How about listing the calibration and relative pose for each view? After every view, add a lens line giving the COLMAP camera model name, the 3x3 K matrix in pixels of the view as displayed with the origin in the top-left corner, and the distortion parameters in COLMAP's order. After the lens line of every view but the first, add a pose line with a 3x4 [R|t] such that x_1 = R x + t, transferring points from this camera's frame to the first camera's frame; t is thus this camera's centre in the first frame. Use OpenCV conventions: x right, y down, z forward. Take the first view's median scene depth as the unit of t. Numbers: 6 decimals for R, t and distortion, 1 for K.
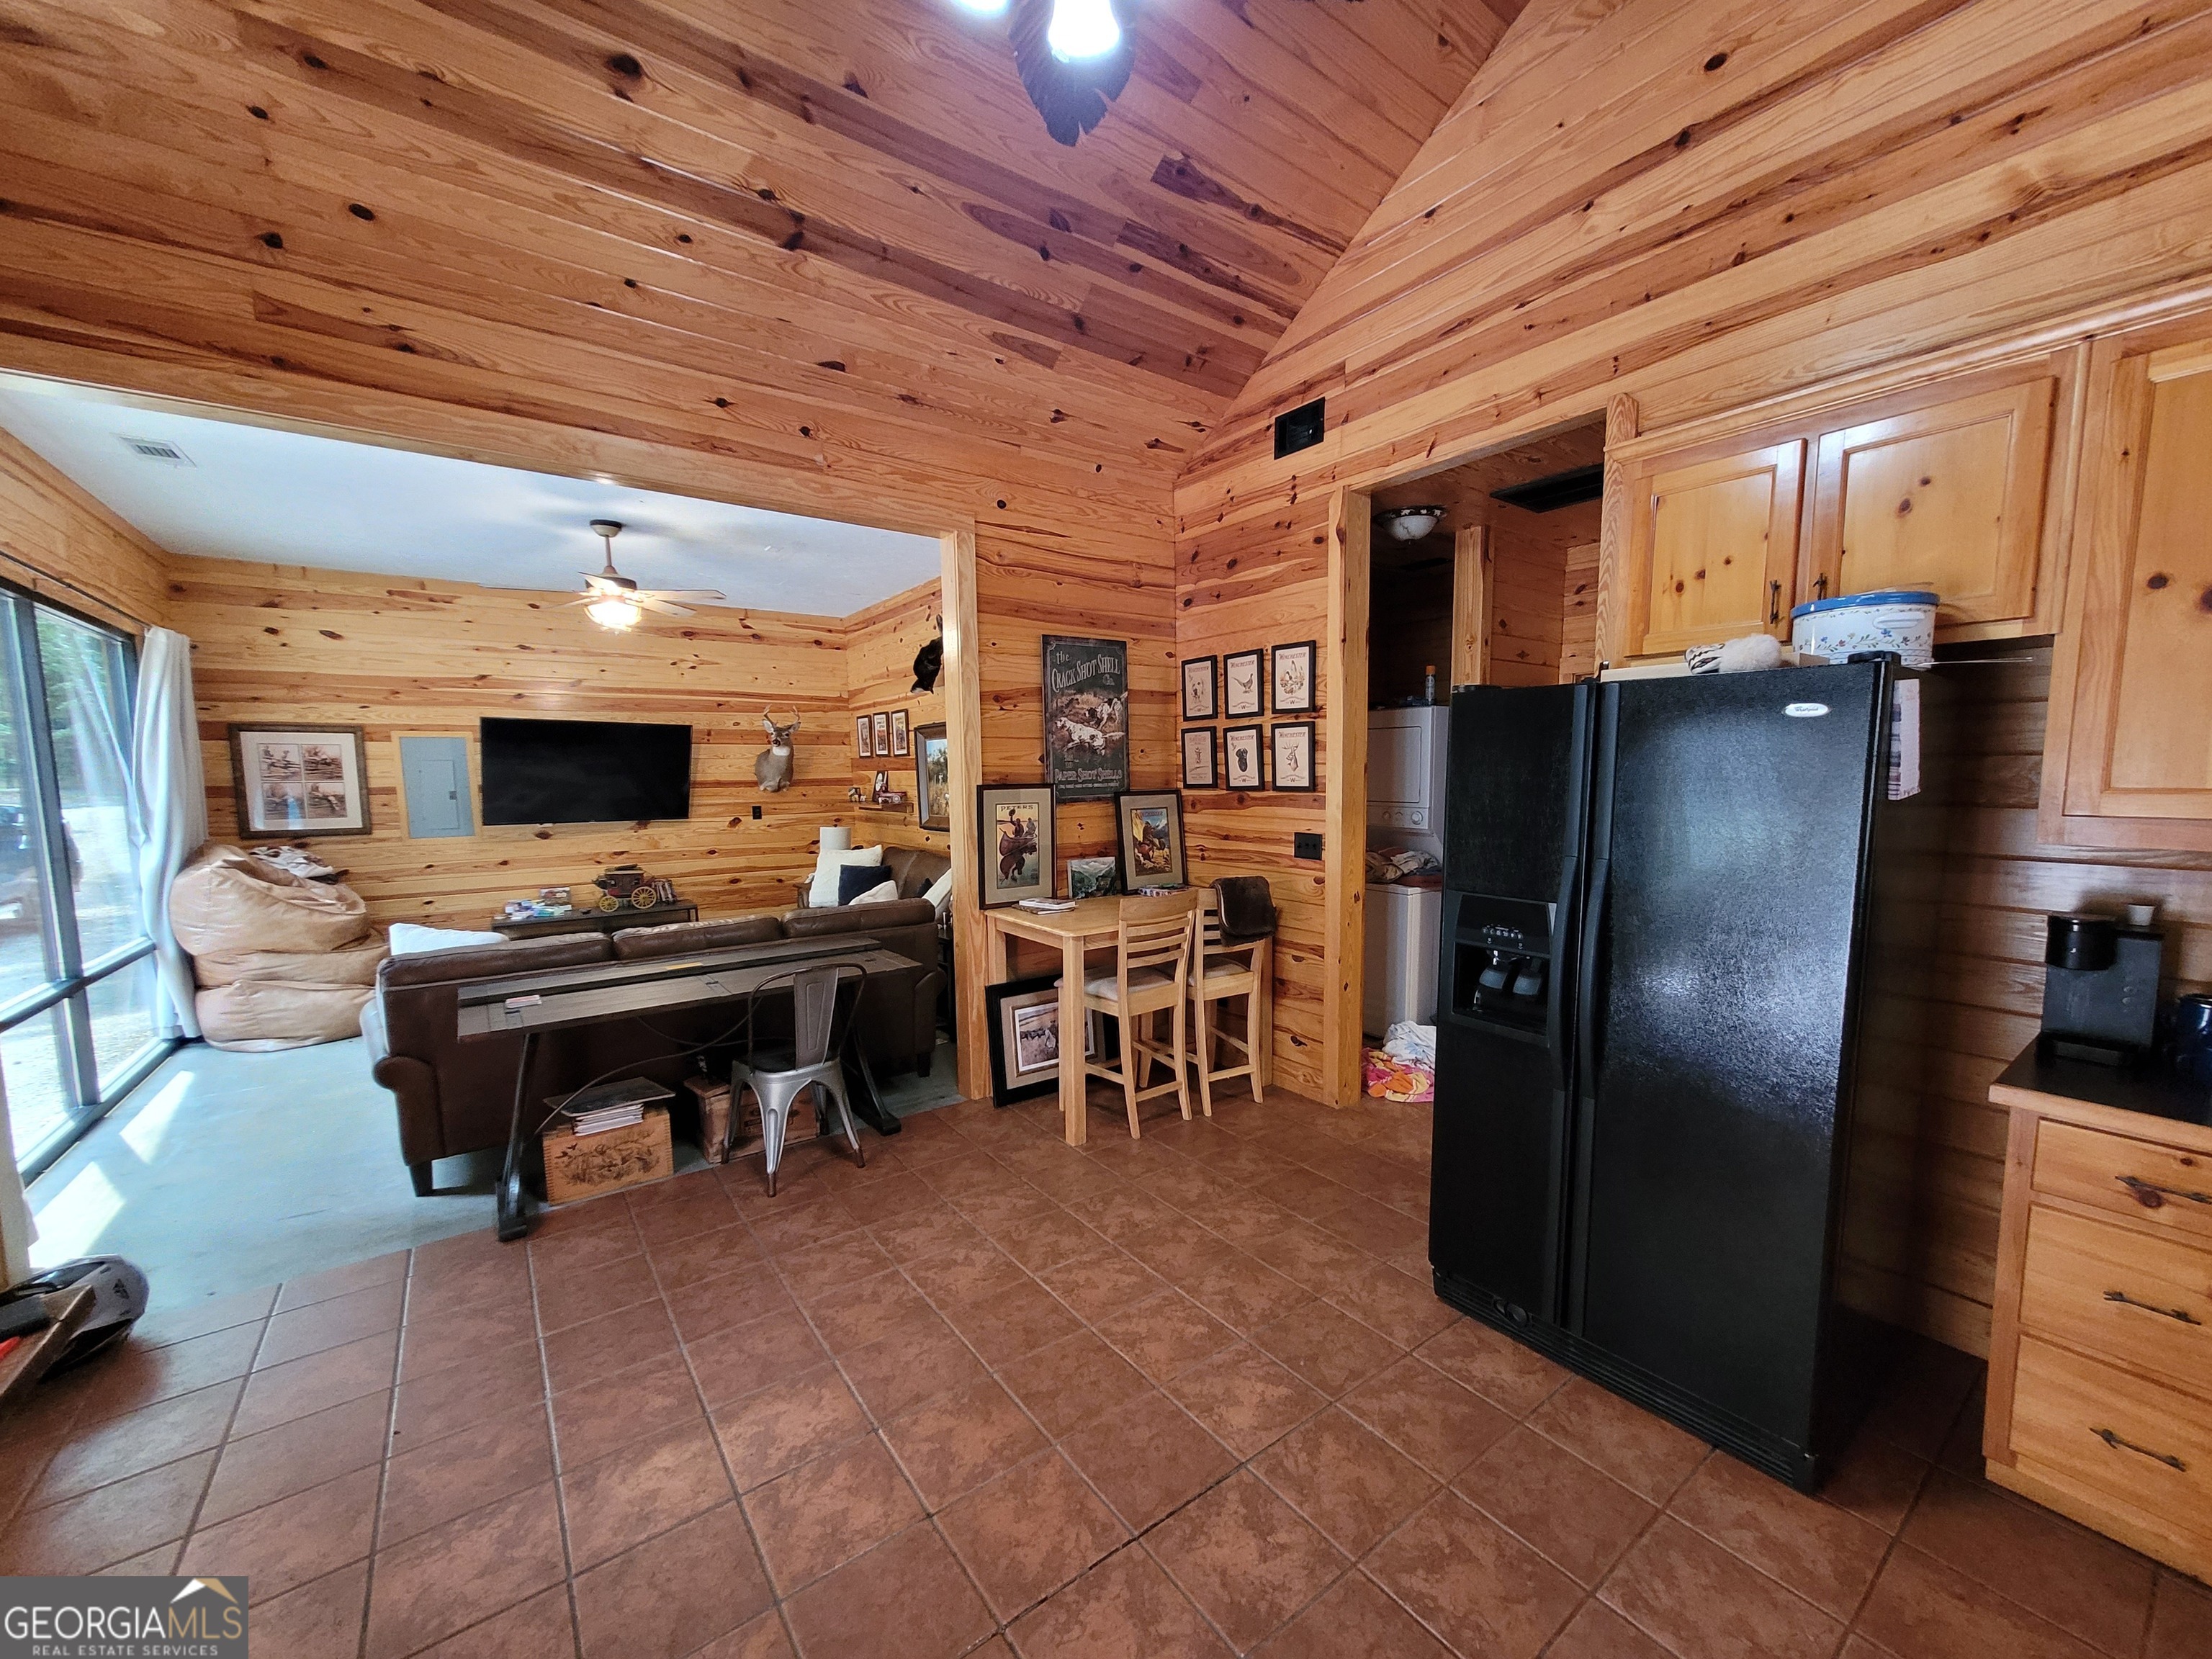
lens RADIAL K [[867.2, 0, 1107.6], [0, 867.2, 846.1], [0, 0, 1]] dist [0.000758, 0.000025]
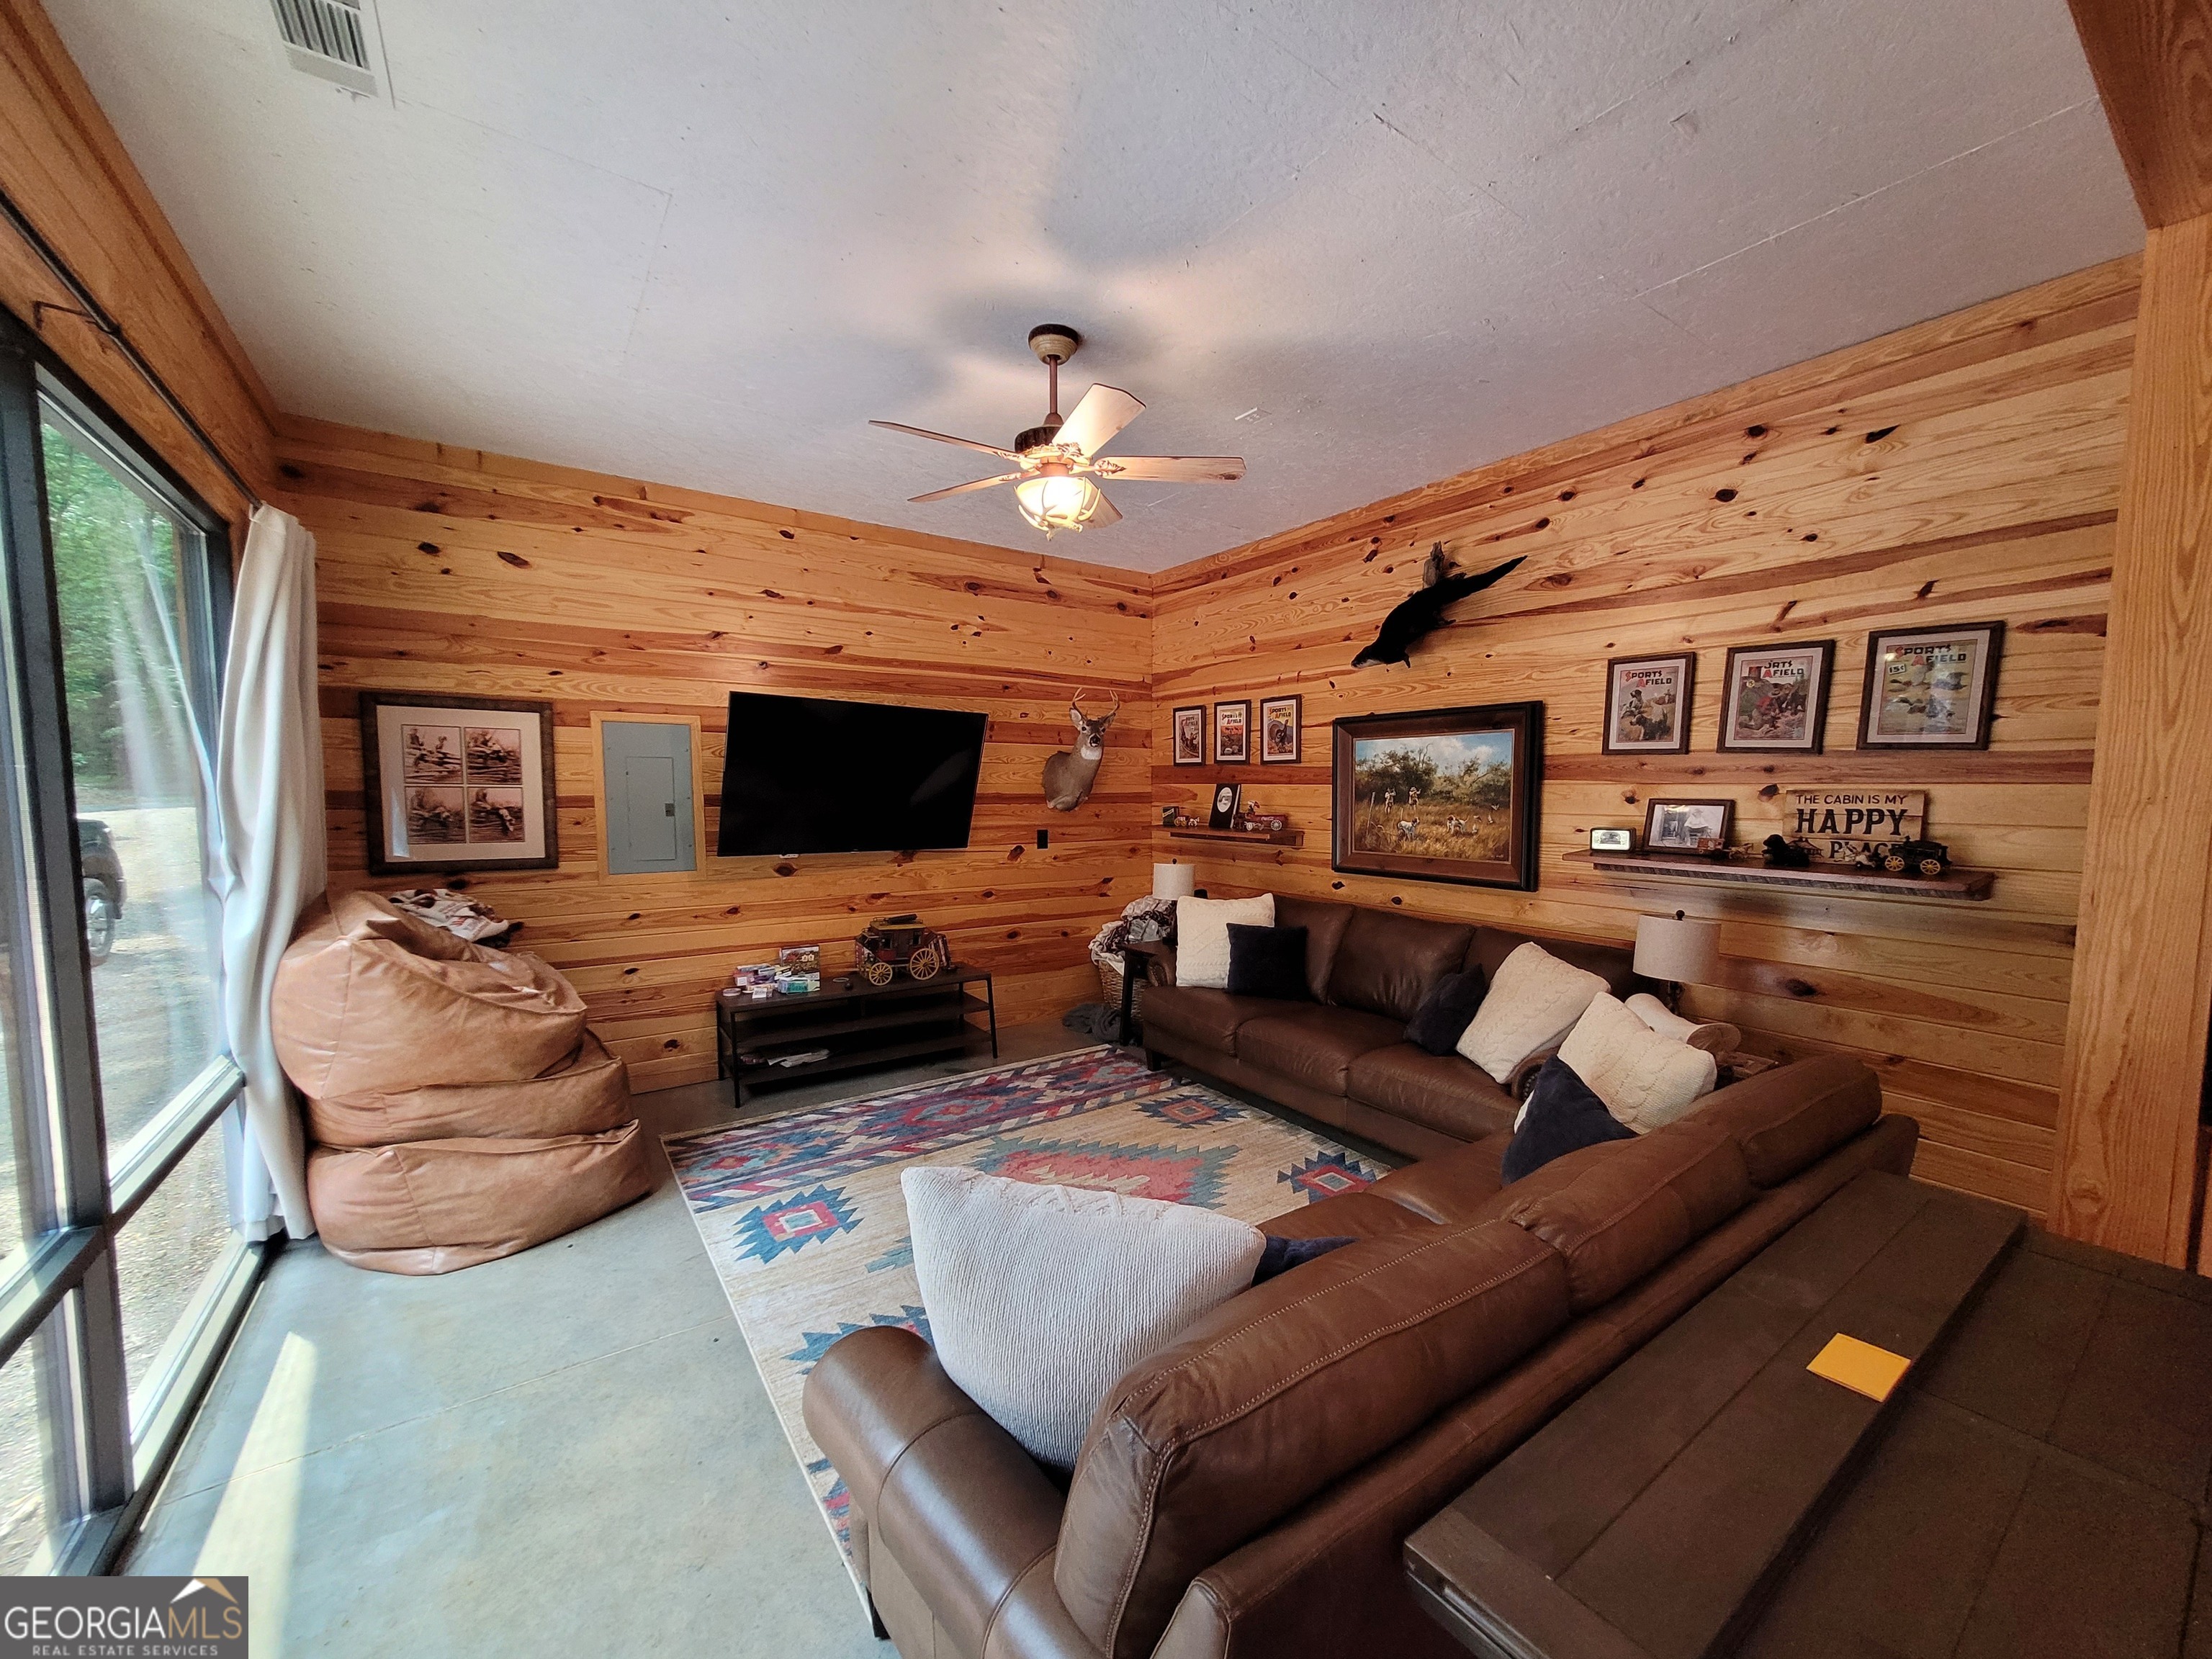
lens RADIAL K [[867.2, 0, 1107.0], [0, 867.2, 843.7], [0, 0, 1]] dist [0.000758, 0.000025]
pose [[0.999510, 0.017911, -0.025652, -0.425525], [-0.018496, 0.999569, -0.022784, -0.025012], [0.025233, 0.023247, 0.999411, 0.363568]]
